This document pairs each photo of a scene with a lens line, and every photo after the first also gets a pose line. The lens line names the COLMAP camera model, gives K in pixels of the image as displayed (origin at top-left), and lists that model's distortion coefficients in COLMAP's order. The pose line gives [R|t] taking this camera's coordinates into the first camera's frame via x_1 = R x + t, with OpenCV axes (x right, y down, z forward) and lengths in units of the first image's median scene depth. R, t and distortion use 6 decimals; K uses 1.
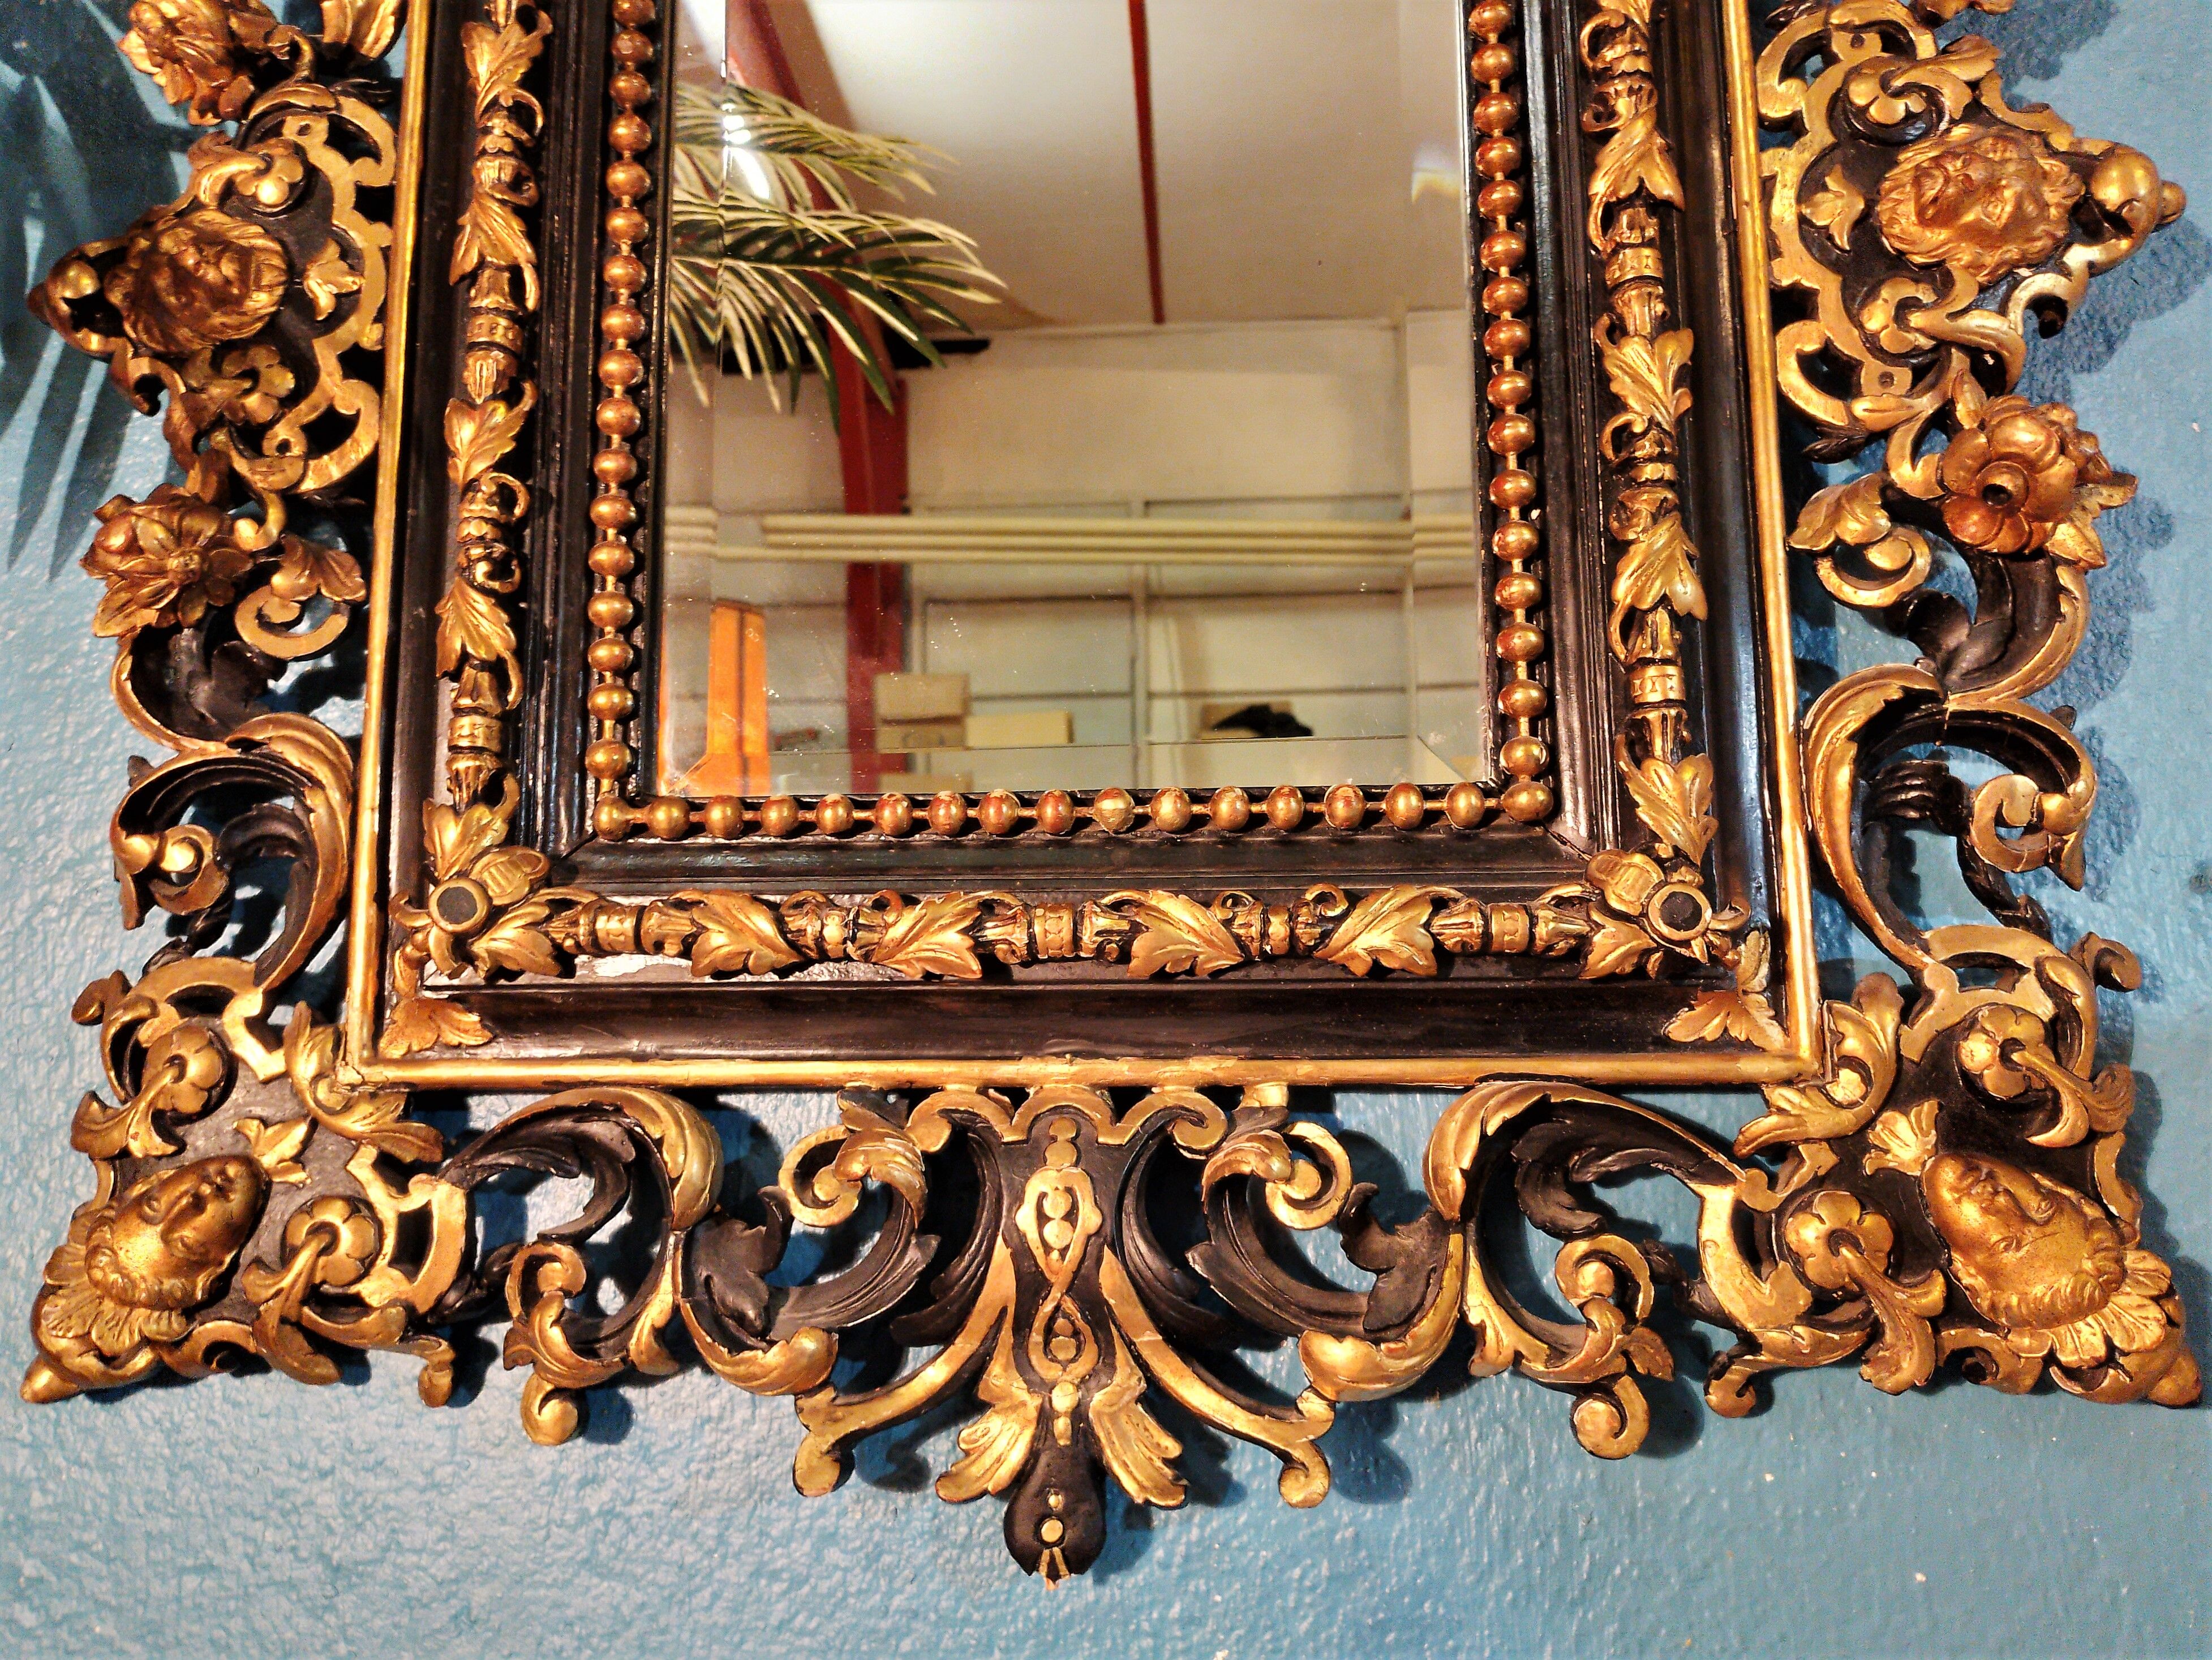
lens RADIAL K [[1738.6, 0, 1106.0], [0, 1738.6, 830.0], [0, 0, 1]] dist [0.067855, -0.119830]
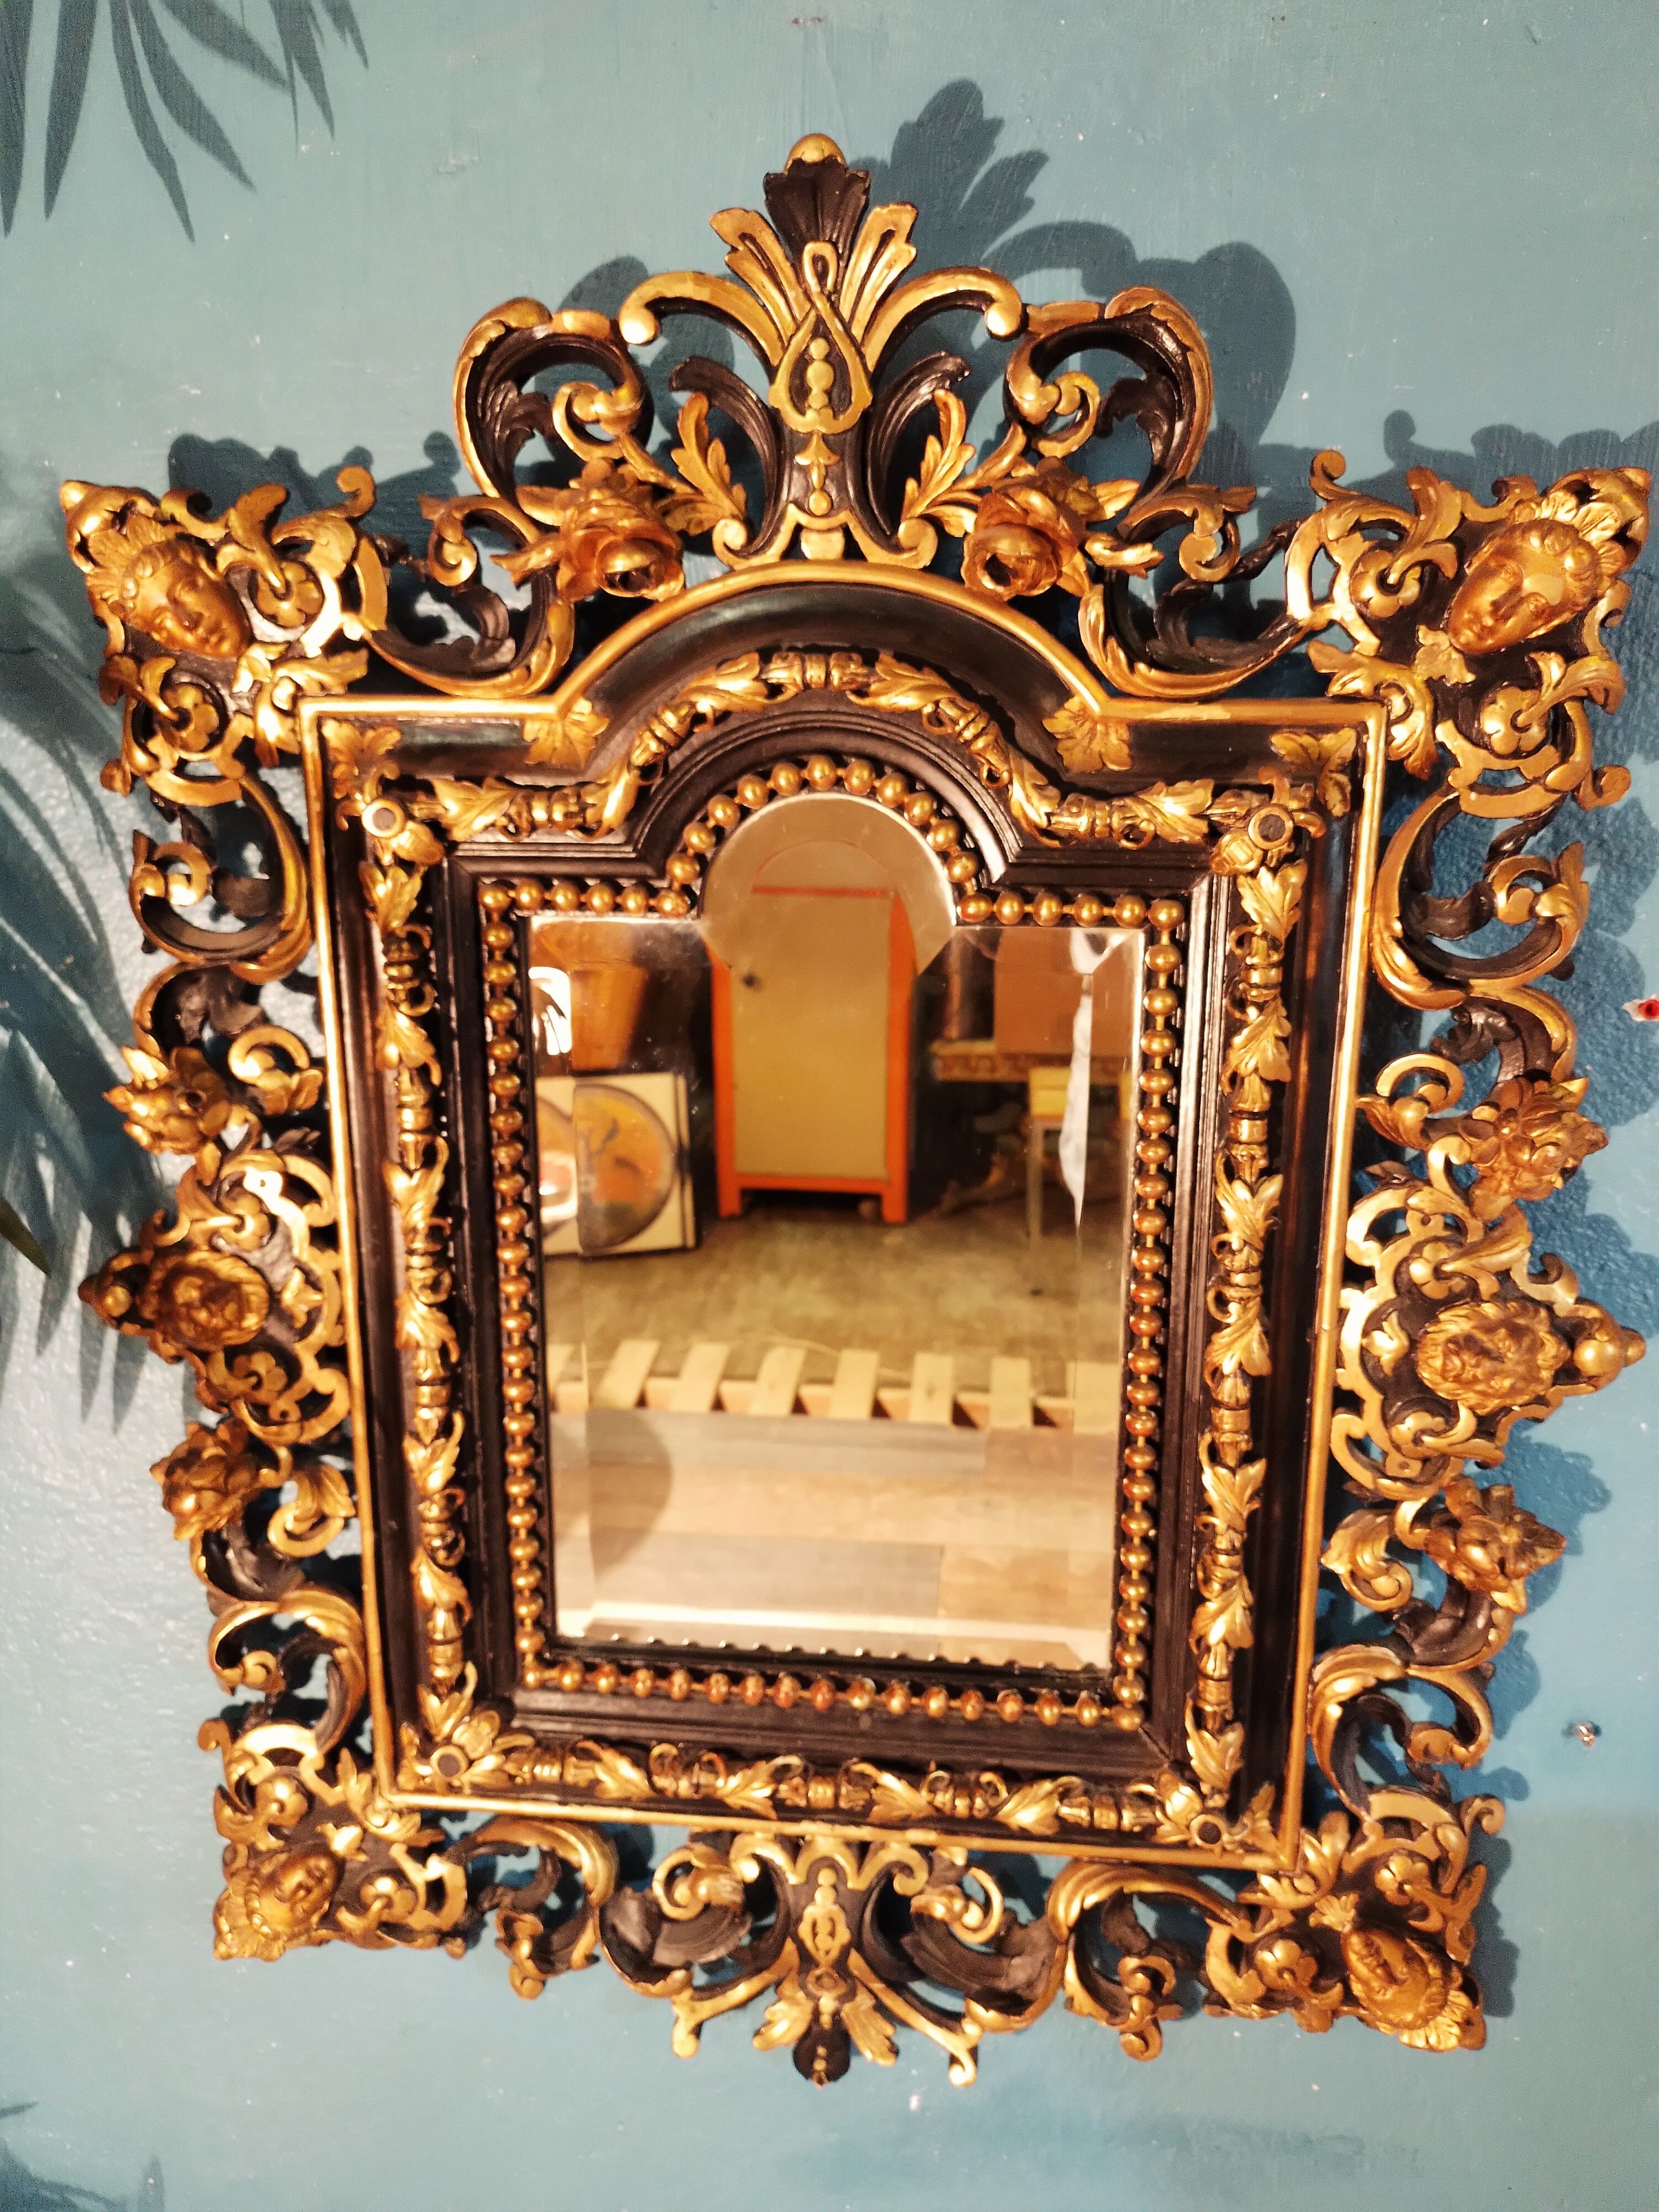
lens RADIAL K [[1738.5, 0, 829.5], [0, 1738.5, 1106.0], [0, 0, 1]] dist [0.067855, -0.119830]
pose [[0.999702, 0.014387, -0.019717, -0.000581], [-0.005225, 0.915239, 0.402878, -1.114985], [0.023842, -0.402655, 0.915041, -0.207976]]
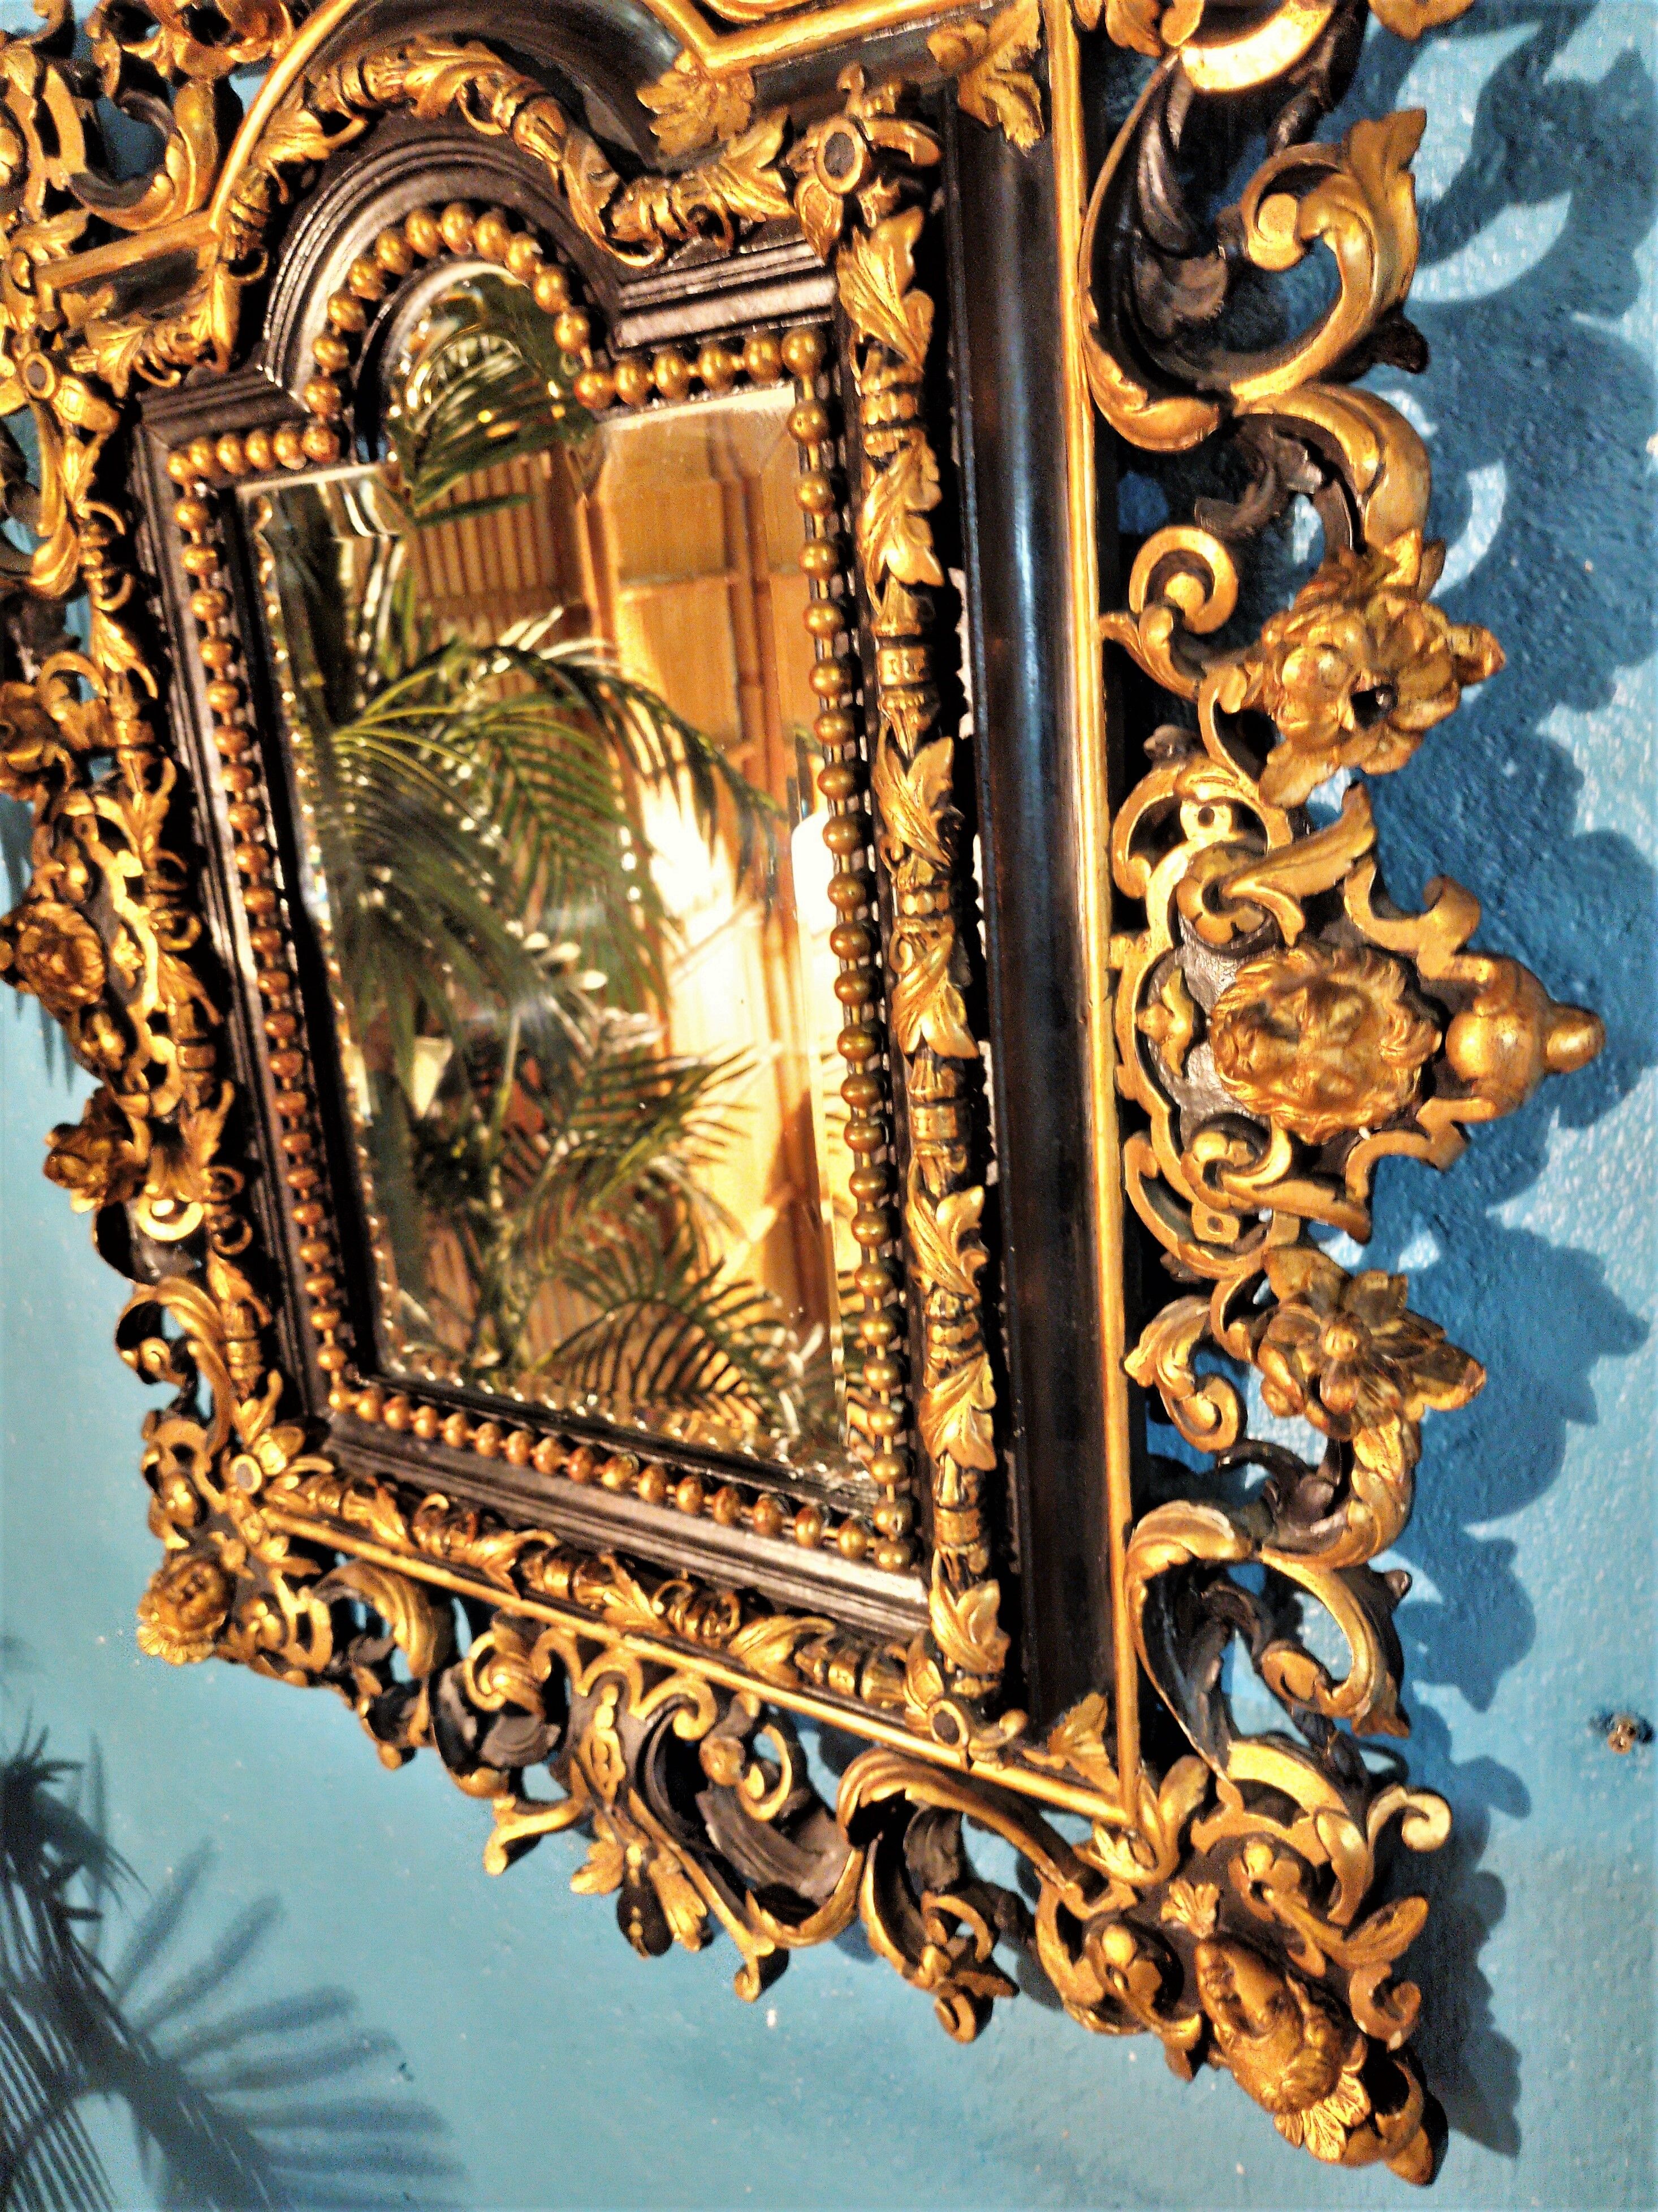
lens RADIAL K [[1738.3, 0, 829.0], [0, 1738.3, 1106.0], [0, 0, 1]] dist [0.067855, -0.119830]
pose [[0.862226, 0.071497, -0.501452, 0.731915], [0.151596, 0.908185, 0.390152, -0.706889], [0.483306, -0.412418, 0.772222, 0.227121]]
